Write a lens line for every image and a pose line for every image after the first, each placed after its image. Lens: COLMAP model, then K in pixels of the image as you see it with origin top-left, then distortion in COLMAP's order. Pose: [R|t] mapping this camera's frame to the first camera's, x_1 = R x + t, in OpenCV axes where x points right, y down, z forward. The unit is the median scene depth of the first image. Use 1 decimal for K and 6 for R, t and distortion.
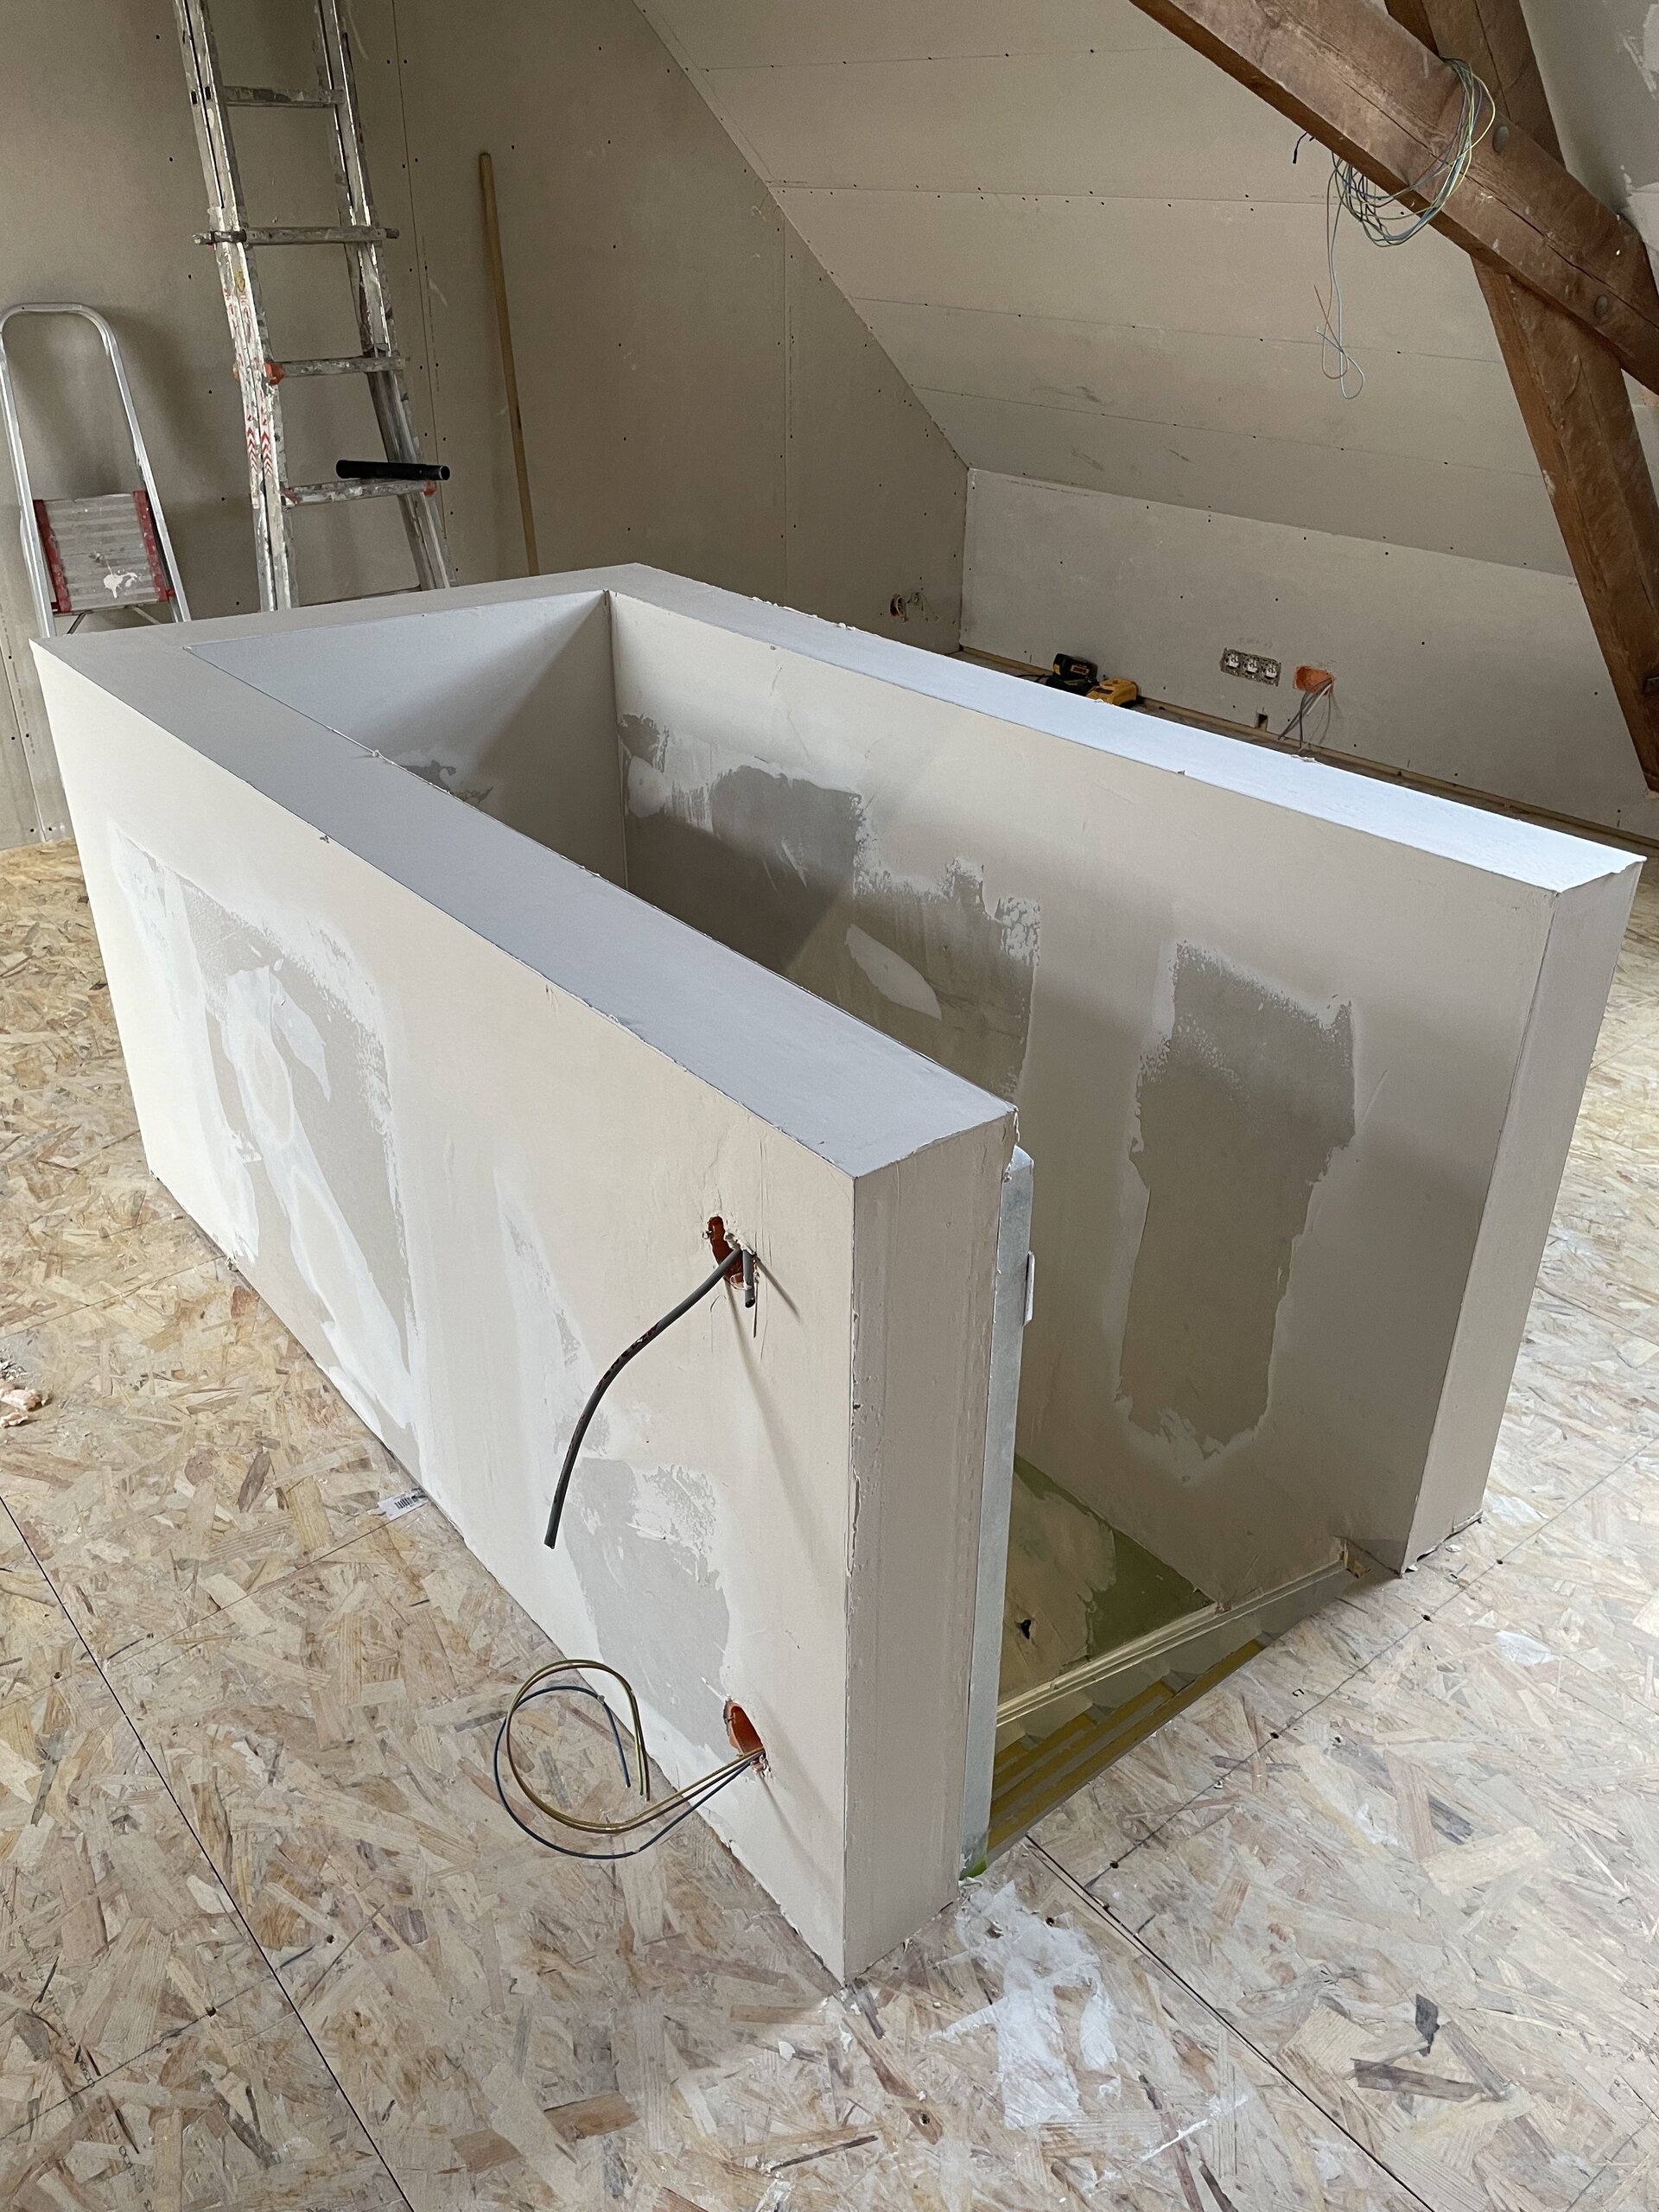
lens RADIAL K [[1677.2, 0, 838.3], [0, 1677.2, 1086.4], [0, 0, 1]] dist [0.050806, -0.057893]
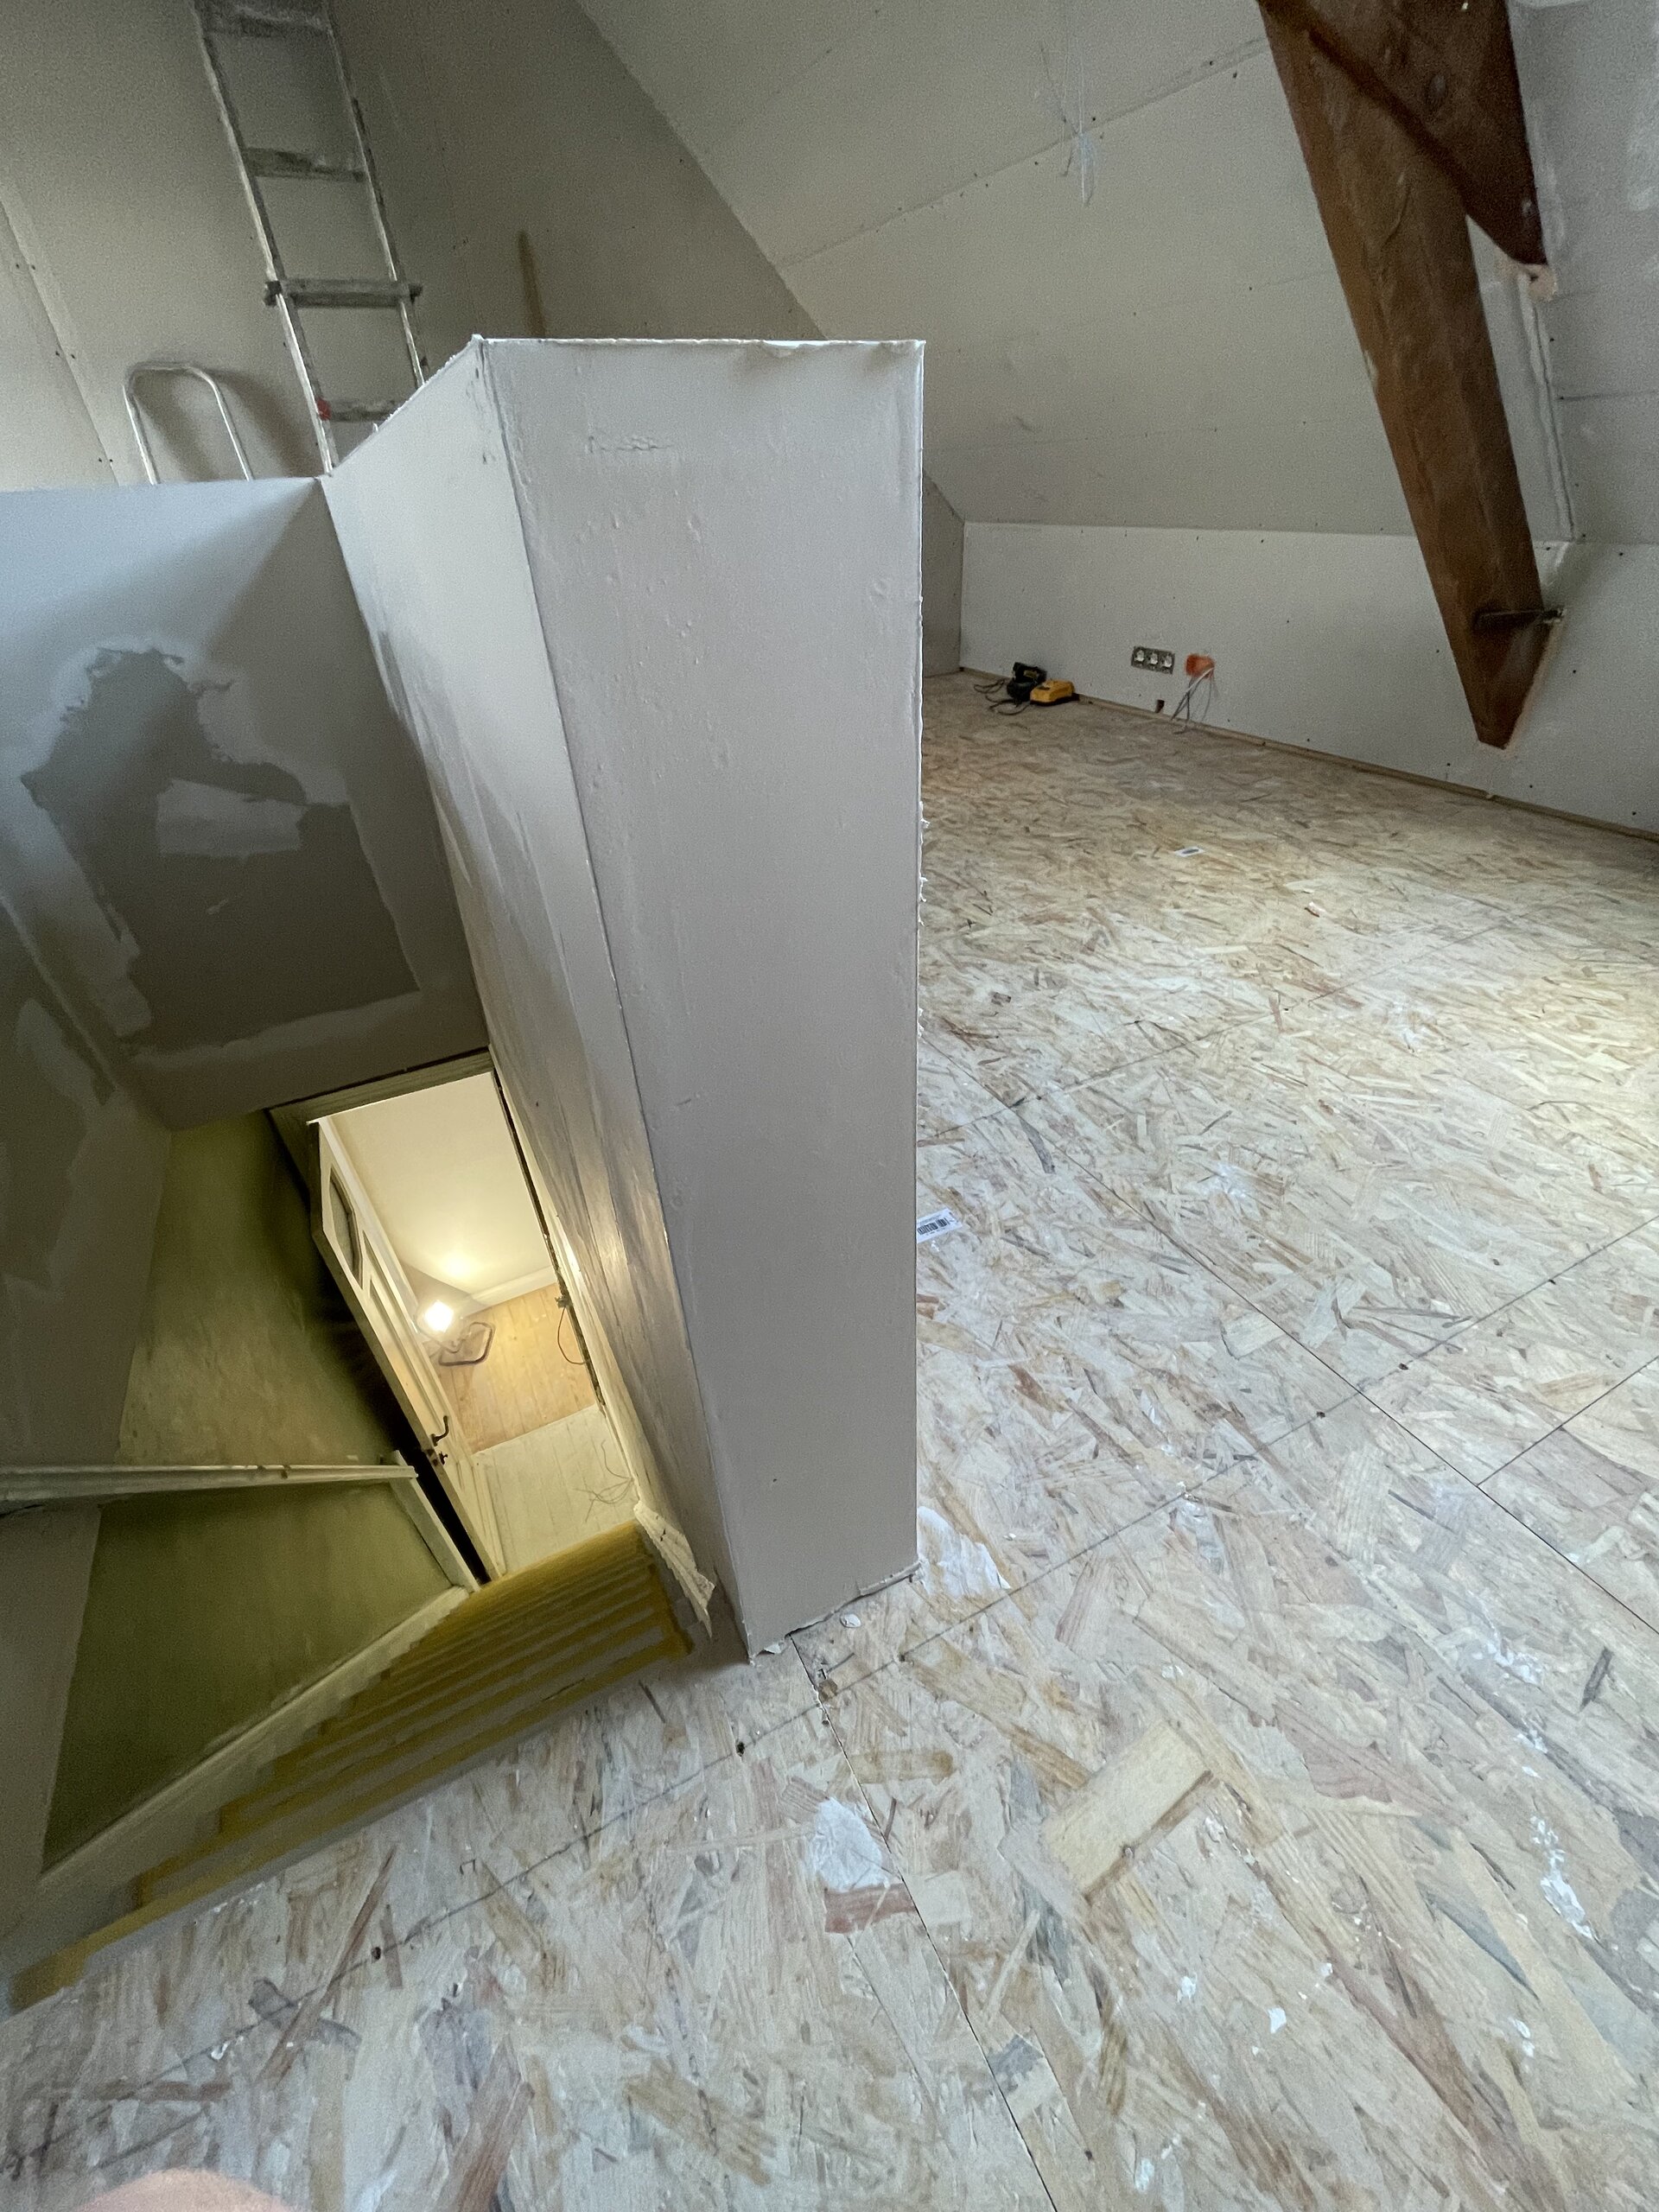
lens RADIAL K [[892.3, 0, 829.2], [0, 892.3, 1100.8], [0, 0, 1]] dist [-0.003261, 0.000203]
pose [[0.974128, 0.074533, -0.213351, 0.357520], [-0.047716, 0.990600, 0.128197, 0.001175], [0.220900, -0.114700, 0.968528, 0.552916]]
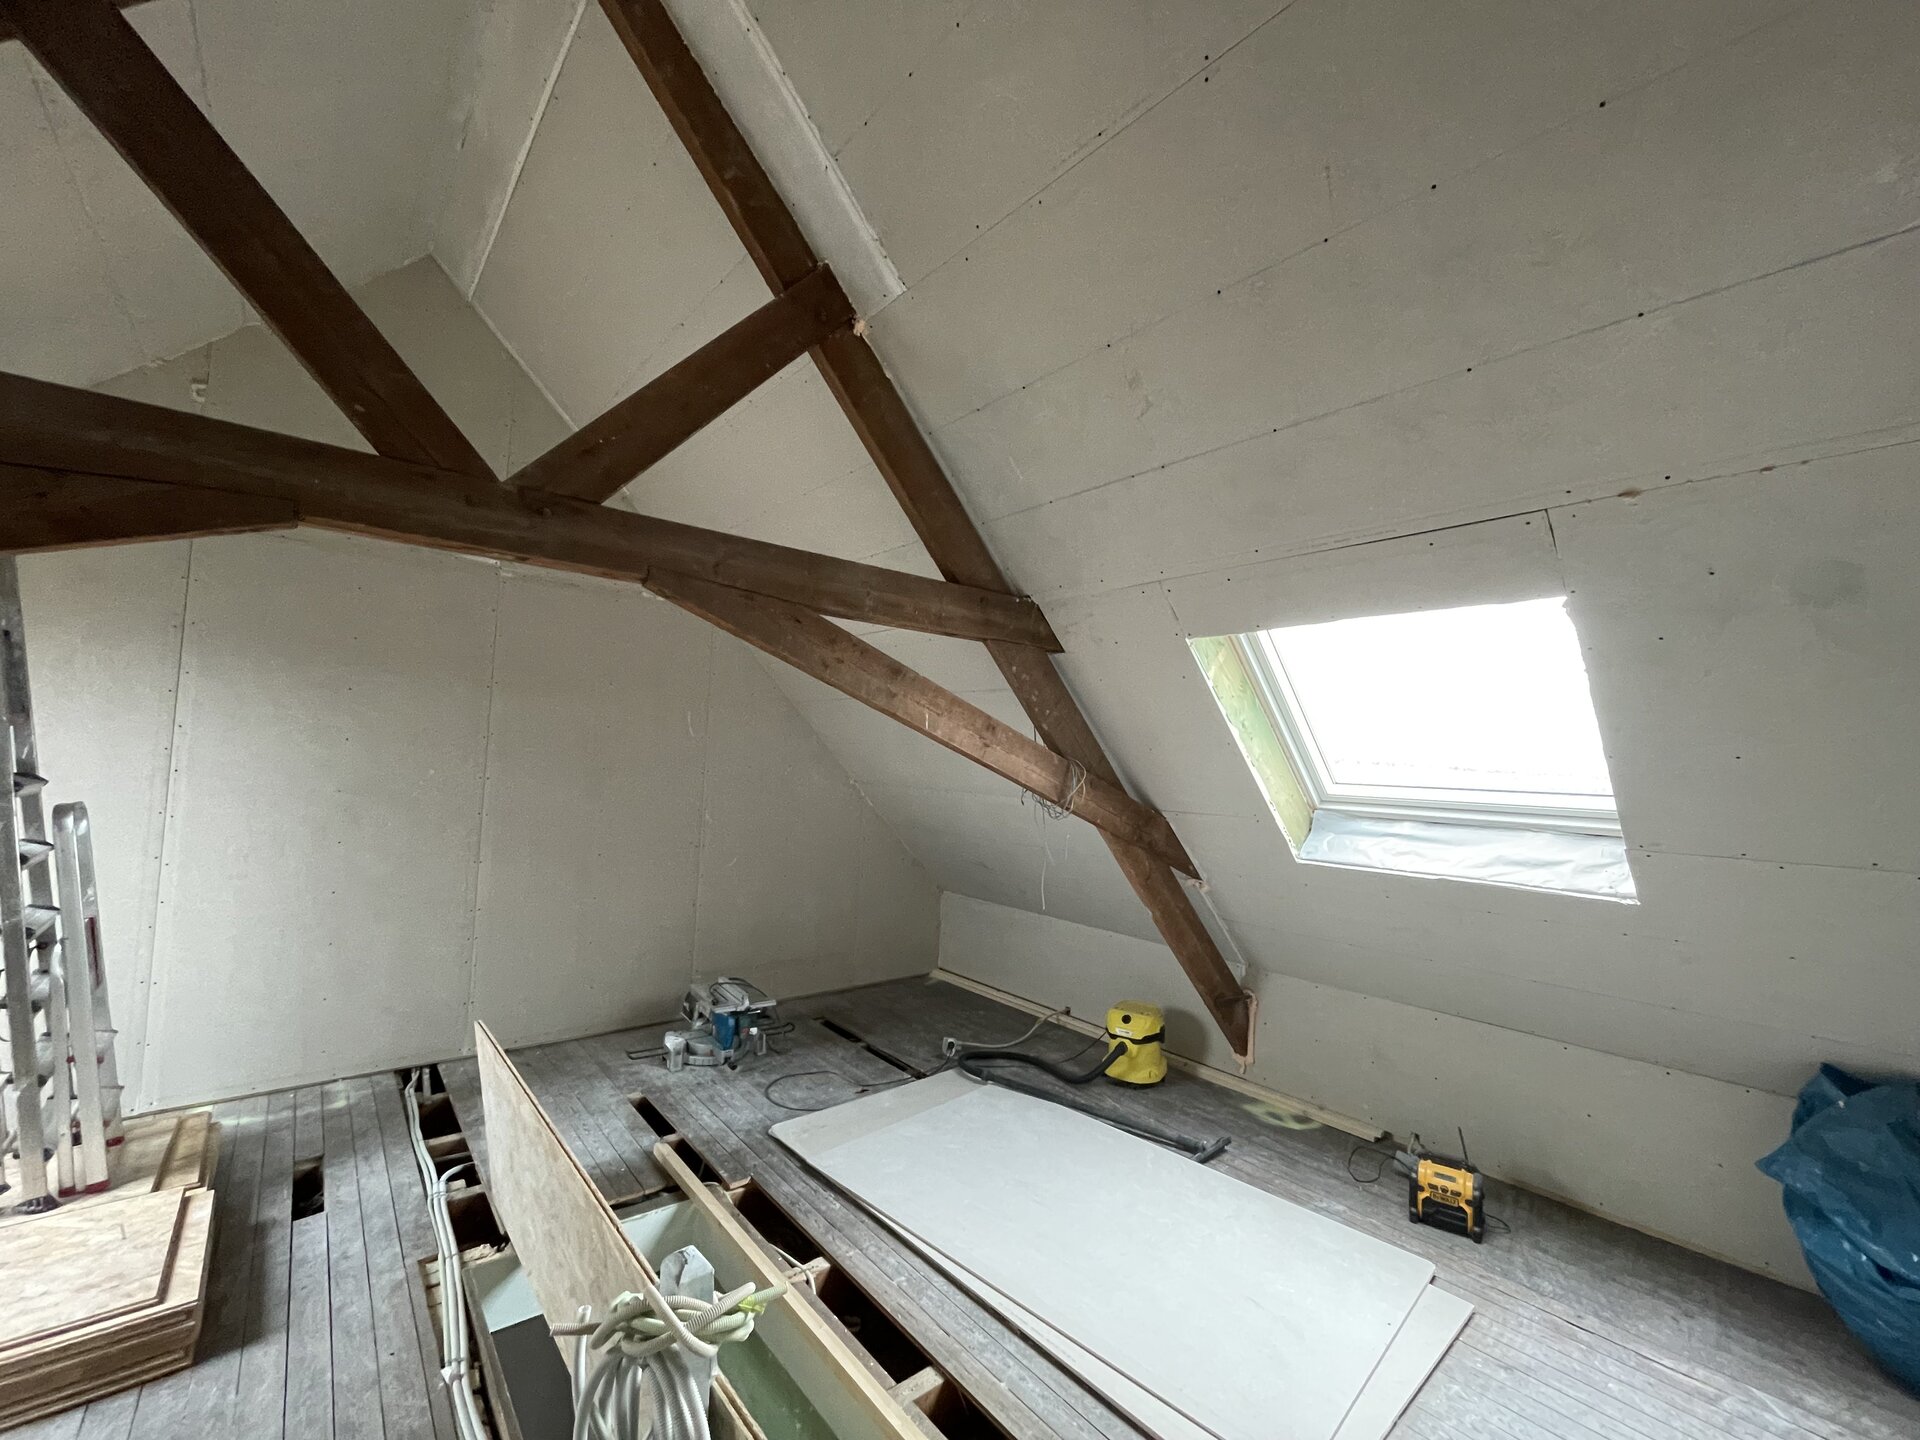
lens RADIAL K [[774.5, 0, 963.2], [0, 774.5, 723.2], [0, 0, 1]] dist [-0.003261, 0.000203]
pose [[0.999384, 0.033940, 0.008975, 0.199406], [-0.024173, 0.850665, -0.525152, -0.017538], [-0.025458, 0.524612, 0.850961, -0.047852]]
